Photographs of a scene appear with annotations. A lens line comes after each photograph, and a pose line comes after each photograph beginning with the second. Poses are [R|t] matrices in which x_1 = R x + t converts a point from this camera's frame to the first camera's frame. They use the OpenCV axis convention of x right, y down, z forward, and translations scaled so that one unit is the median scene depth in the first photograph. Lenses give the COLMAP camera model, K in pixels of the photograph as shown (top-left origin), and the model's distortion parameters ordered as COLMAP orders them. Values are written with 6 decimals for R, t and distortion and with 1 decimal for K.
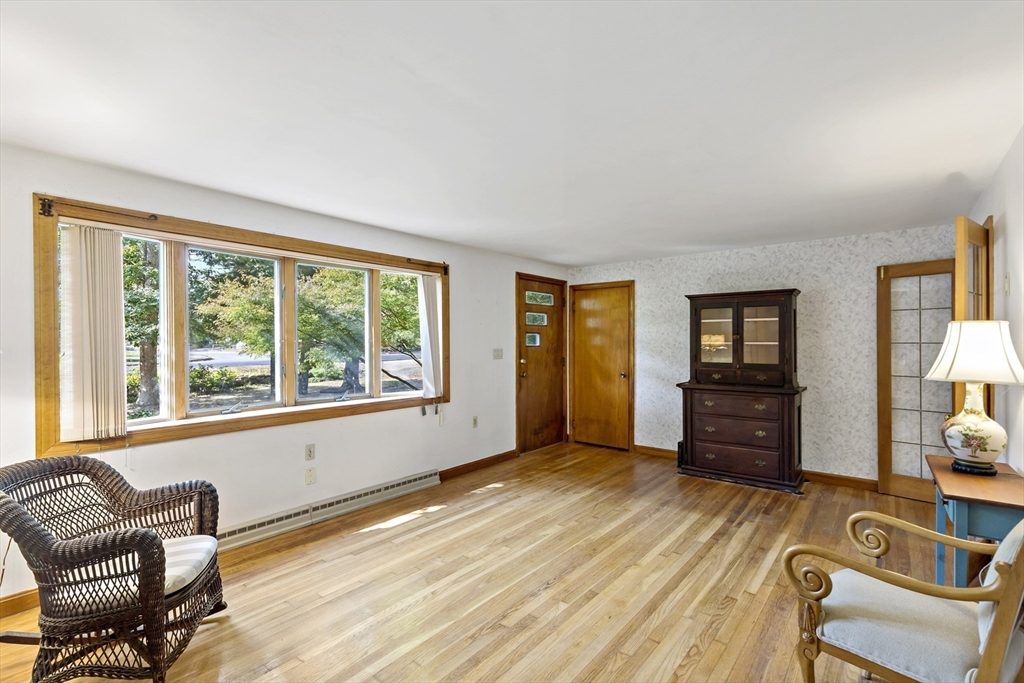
lens RADIAL K [[466.7, 0, 526.3], [0, 466.7, 340.0], [0, 0, 1]] dist [0.009715, -0.000197]
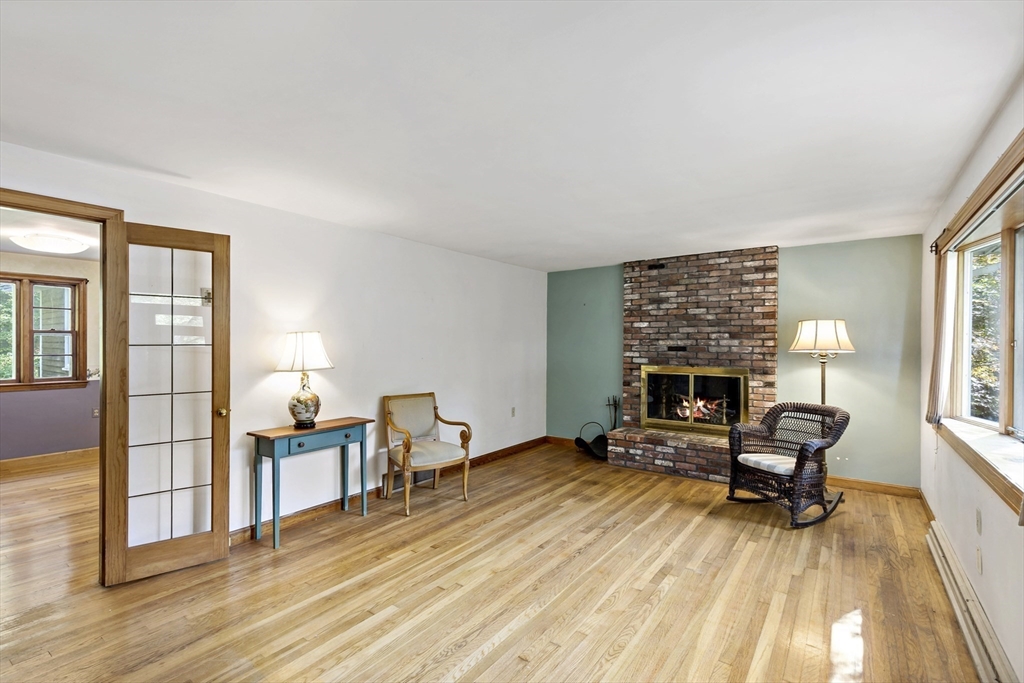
lens RADIAL K [[466.7, 0, 521.1], [0, 466.7, 340.3], [0, 0, 1]] dist [0.009715, -0.000197]
pose [[-0.998841, -0.001893, -0.048104, 0.147478], [-0.001155, 0.999881, -0.015373, 0.004567], [0.048128, -0.015300, -0.998724, 1.283905]]
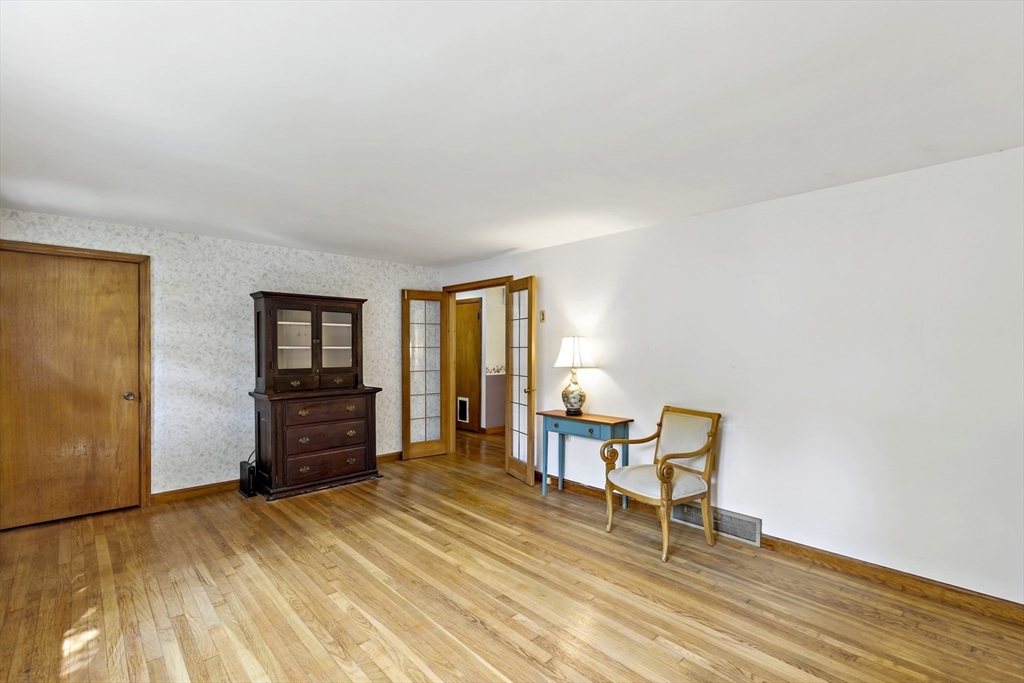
lens RADIAL K [[466.7, 0, 516.3], [0, 466.7, 349.0], [0, 0, 1]] dist [0.009715, -0.000197]
pose [[0.147711, -0.009248, 0.988987, -0.487470], [-0.010835, 0.999881, 0.010968, -0.006237], [-0.988971, -0.012336, 0.147593, 0.469682]]
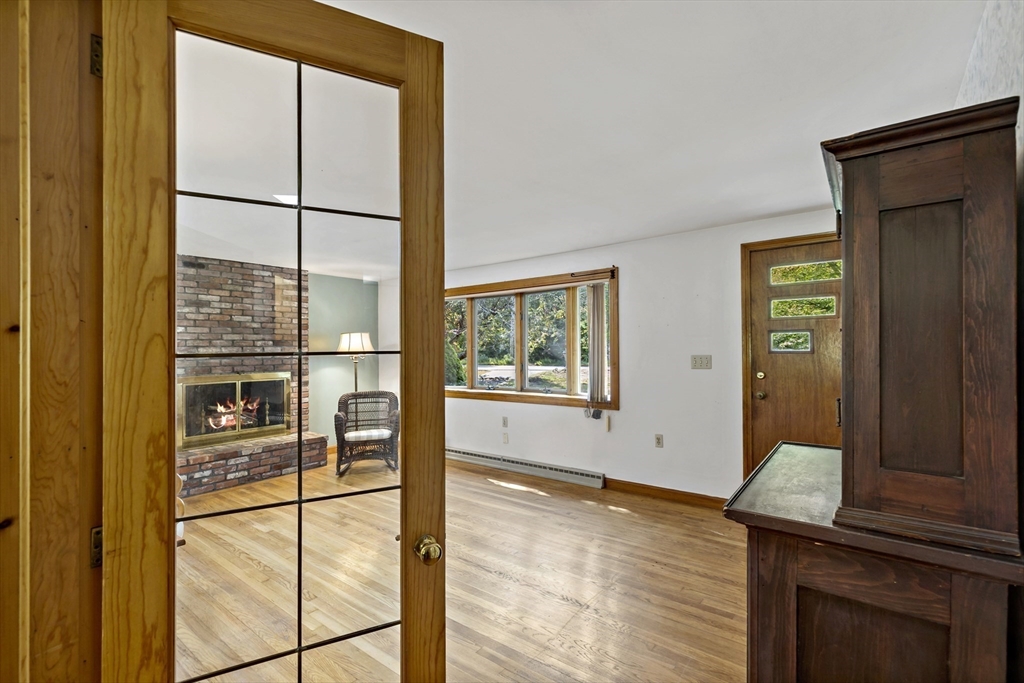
lens RADIAL K [[466.7, 0, 507.2], [0, 466.7, 345.8], [0, 0, 1]] dist [0.009715, -0.000197]
pose [[-0.009489, -0.003741, -0.999948, 0.829376], [0.019808, 0.999796, -0.003928, -0.000143], [0.999759, -0.019844, -0.009413, 0.815332]]
